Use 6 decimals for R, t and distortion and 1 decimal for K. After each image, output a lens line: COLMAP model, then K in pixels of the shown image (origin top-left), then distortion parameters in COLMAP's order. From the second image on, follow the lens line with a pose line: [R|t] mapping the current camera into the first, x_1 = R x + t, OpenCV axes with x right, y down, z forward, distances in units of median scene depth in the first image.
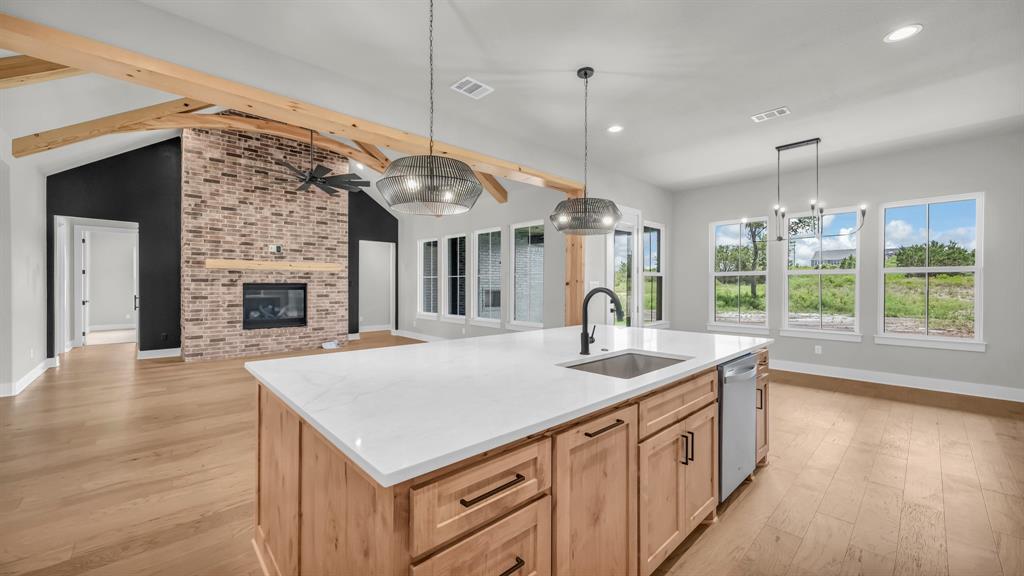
lens RADIAL K [[385.9, 0, 517.2], [0, 385.9, 287.7], [0, 0, 1]] dist [-0.000009, 0.002779]
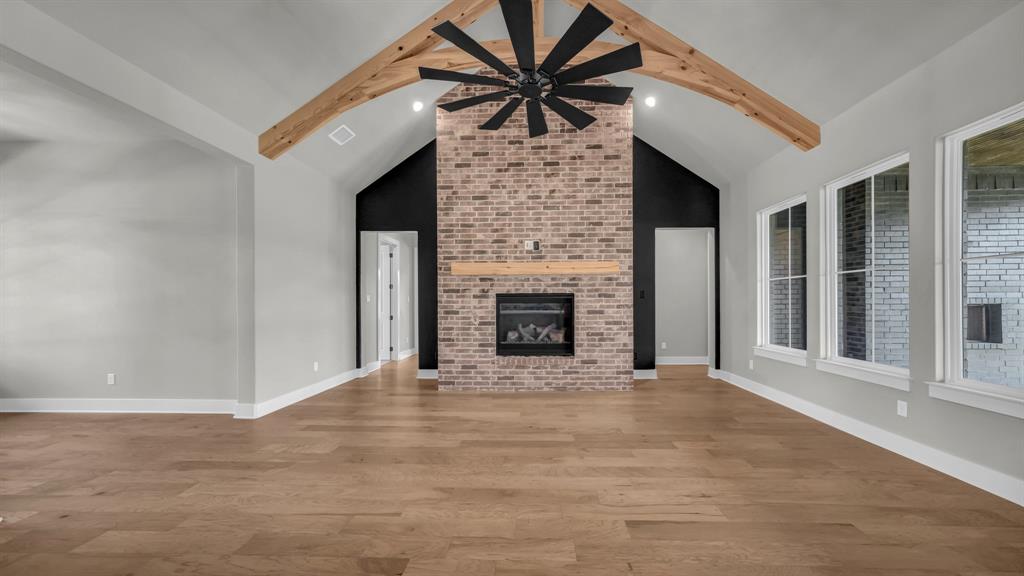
lens RADIAL K [[357.0, 0, 532.8], [0, 357.0, 302.9], [0, 0, 1]] dist [-0.003106, 0.002688]
pose [[0.701702, -0.006172, -0.712444, -0.161944], [0.001643, 0.999974, -0.007045, 0.010614], [0.712469, 0.003773, 0.701694, 0.559126]]
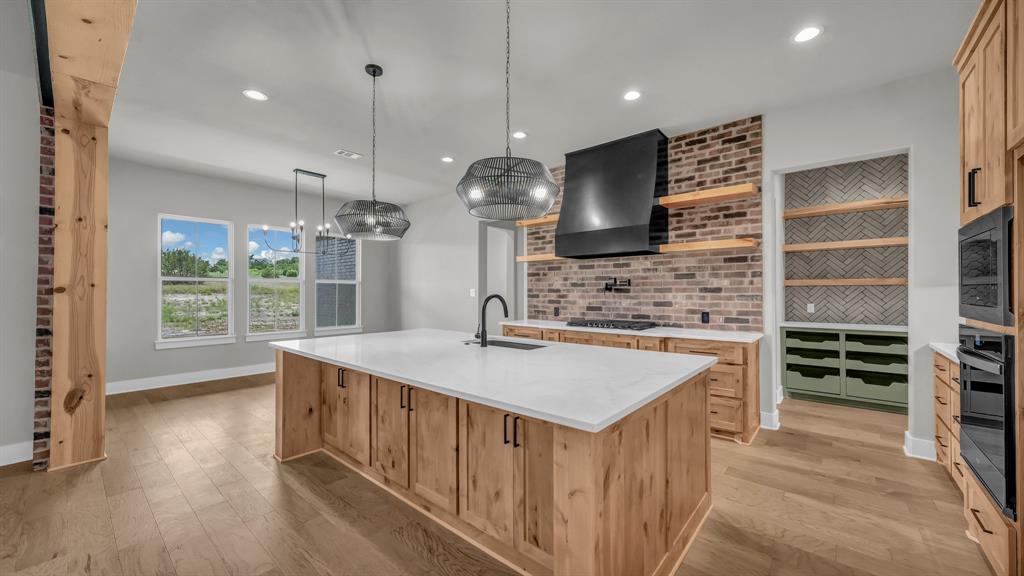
lens RADIAL K [[385.9, 0, 513.7], [0, 385.9, 301.8], [0, 0, 1]] dist [-0.000009, 0.002779]
pose [[-0.102483, -0.028847, 0.994316, -0.362456], [0.007666, 0.999527, 0.029789, -0.005170], [-0.994705, 0.010675, -0.102213, 0.344800]]
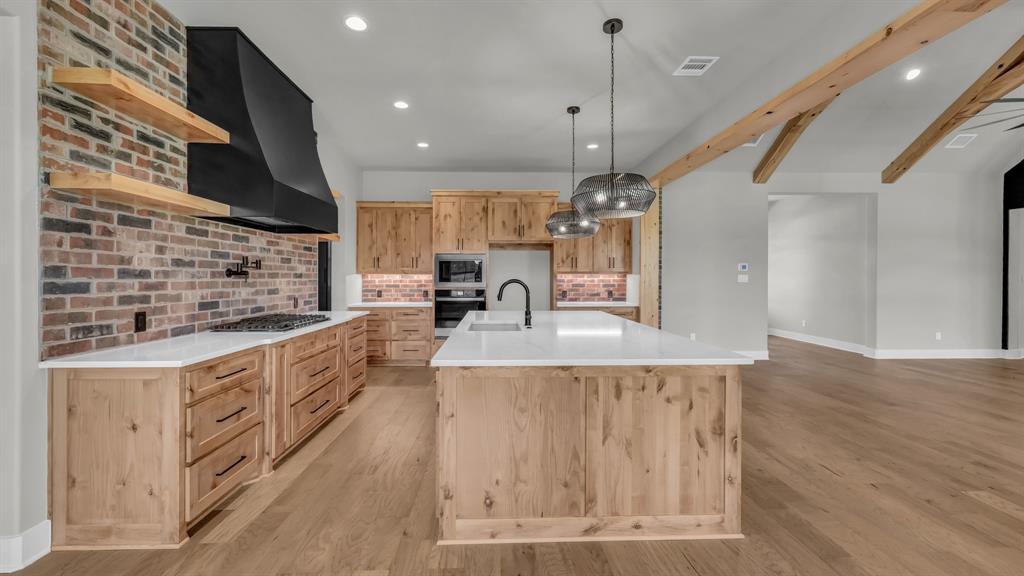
lens RADIAL K [[412.4, 0, 497.6], [0, 412.4, 281.7], [0, 0, 1]] dist [-0.003279, 0.000240]
pose [[-0.684576, 0.004365, -0.728928, 0.436666], [-0.006522, 0.999905, 0.012113, -0.003375], [0.728912, 0.013047, -0.684483, 0.647503]]
